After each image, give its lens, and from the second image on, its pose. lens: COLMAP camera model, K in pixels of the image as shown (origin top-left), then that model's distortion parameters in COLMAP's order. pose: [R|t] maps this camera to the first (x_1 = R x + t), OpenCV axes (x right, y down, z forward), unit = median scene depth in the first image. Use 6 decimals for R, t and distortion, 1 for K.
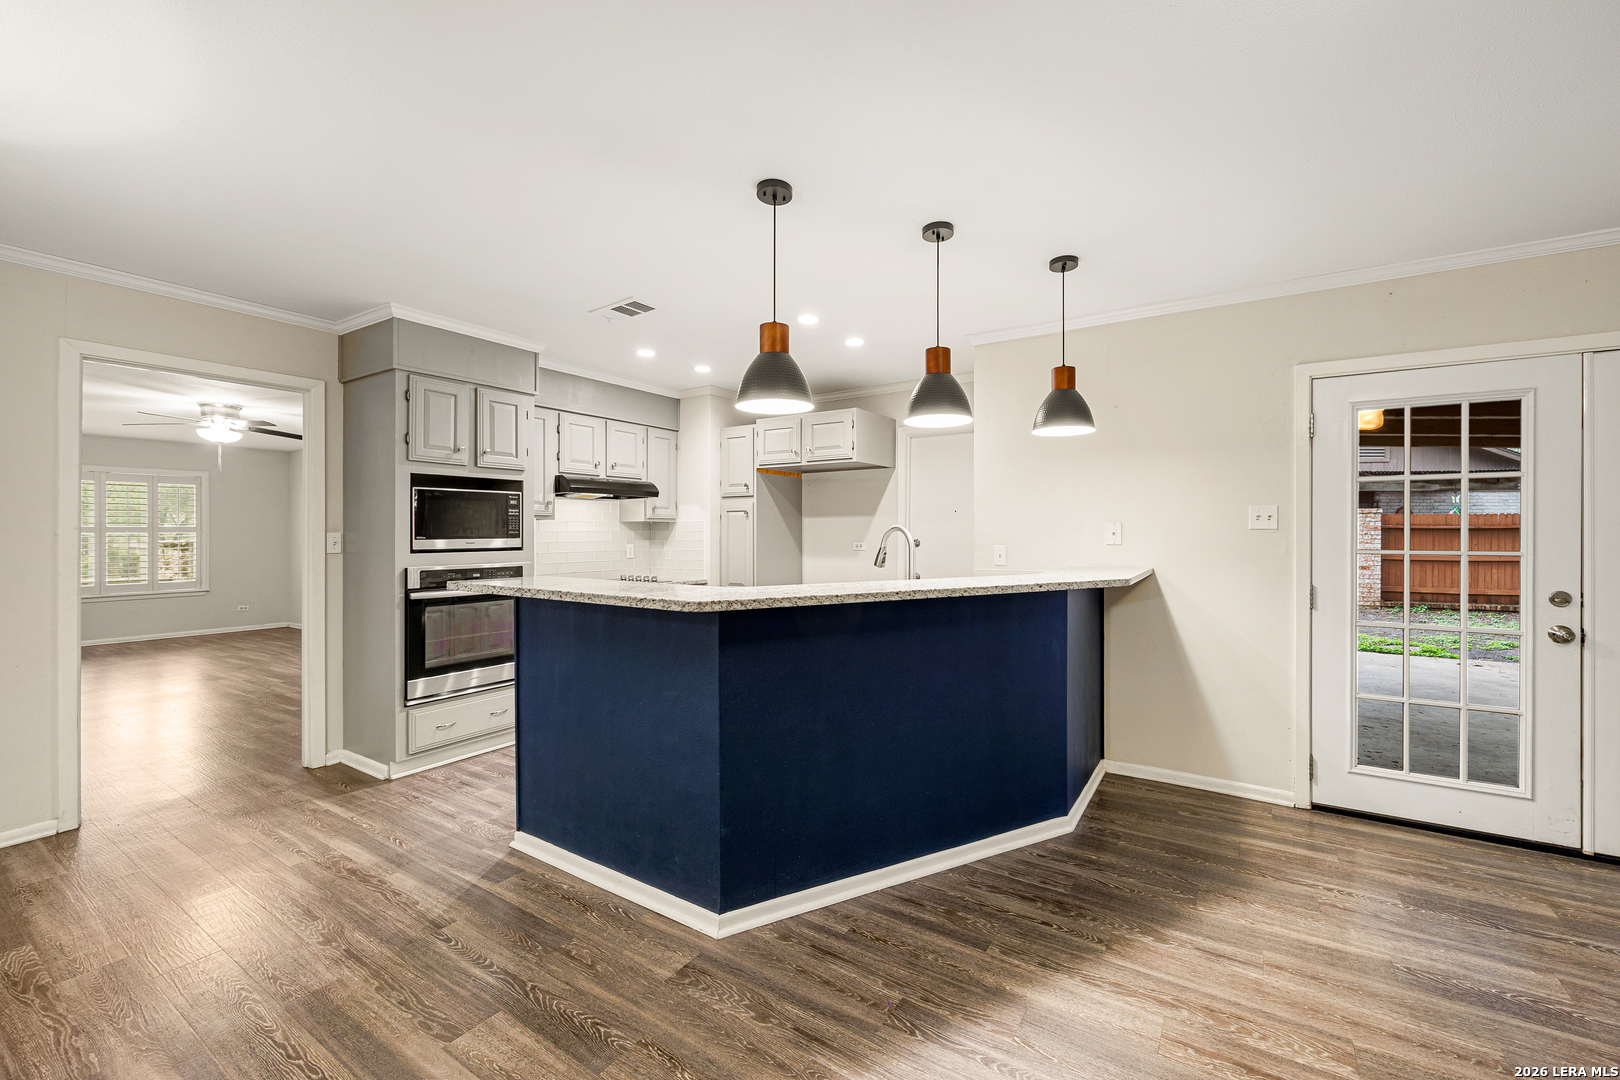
lens RADIAL K [[572.4, 0, 841.8], [0, 572.4, 531.6], [0, 0, 1]] dist [0.001772, 0.000114]
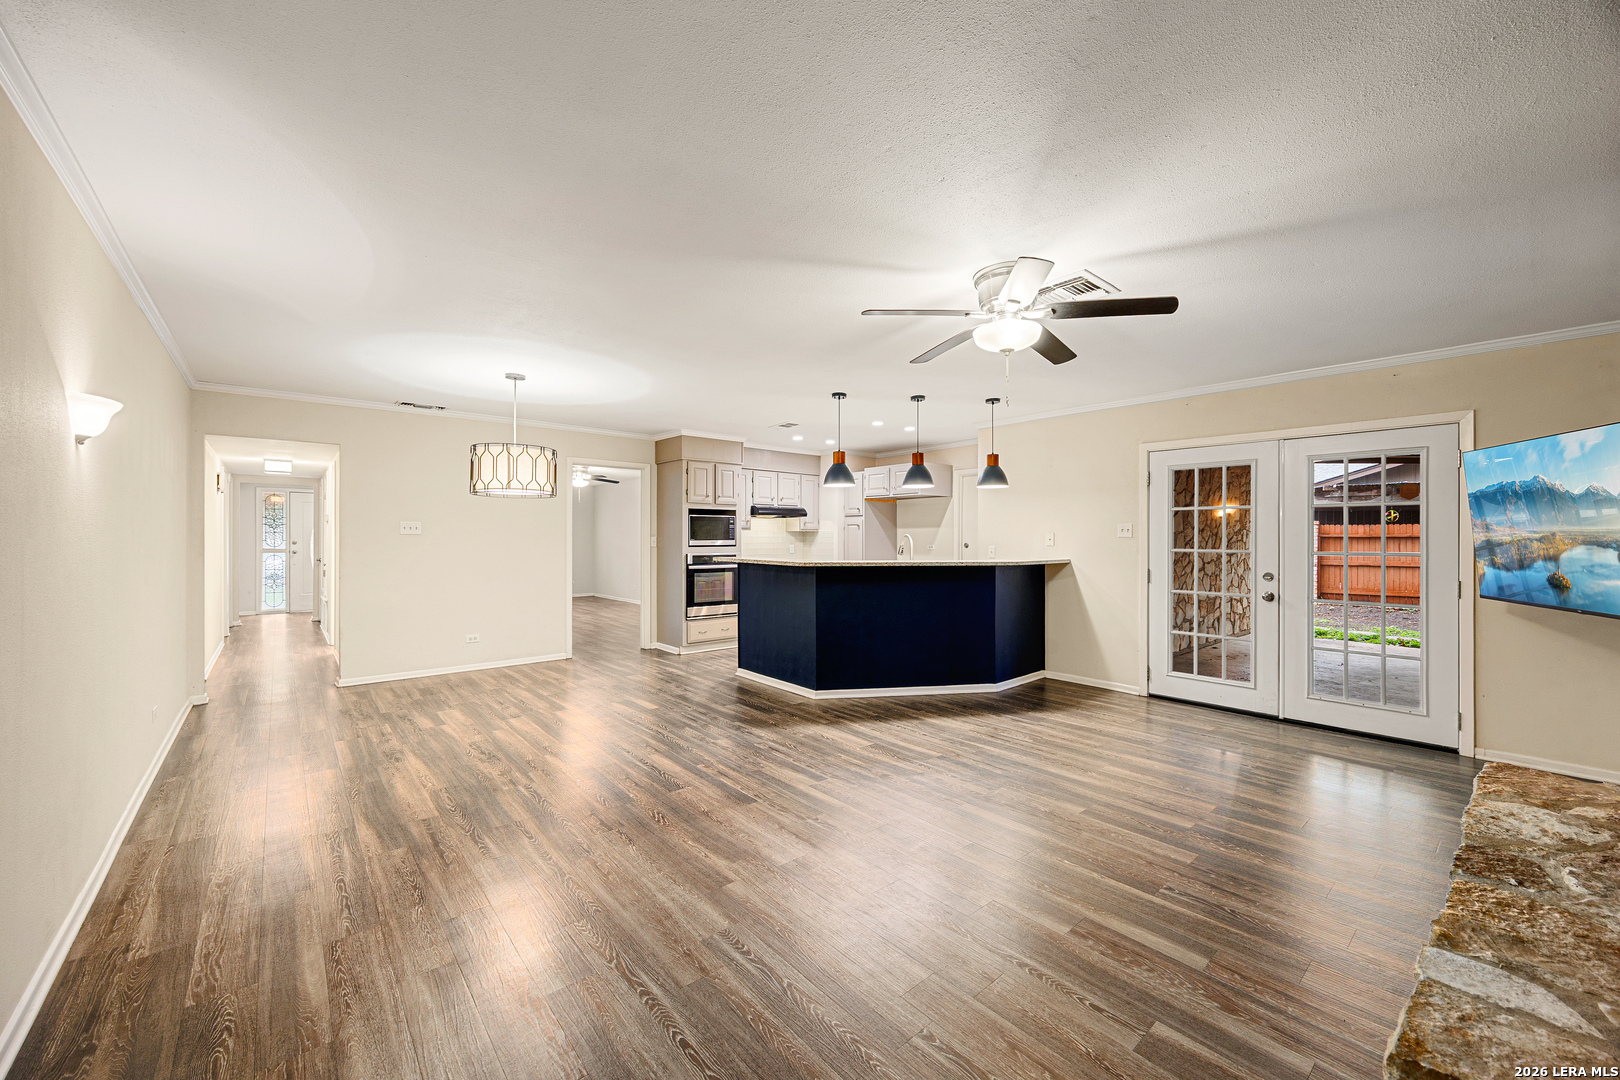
lens RADIAL K [[572.4, 0, 829.2], [0, 572.4, 539.2], [0, 0, 1]] dist [0.001772, 0.000114]
pose [[0.953913, 0.005303, -0.300035, 0.412775], [-0.004449, 0.999984, 0.003530, 0.000067], [0.300049, -0.002033, 0.953922, -0.961495]]
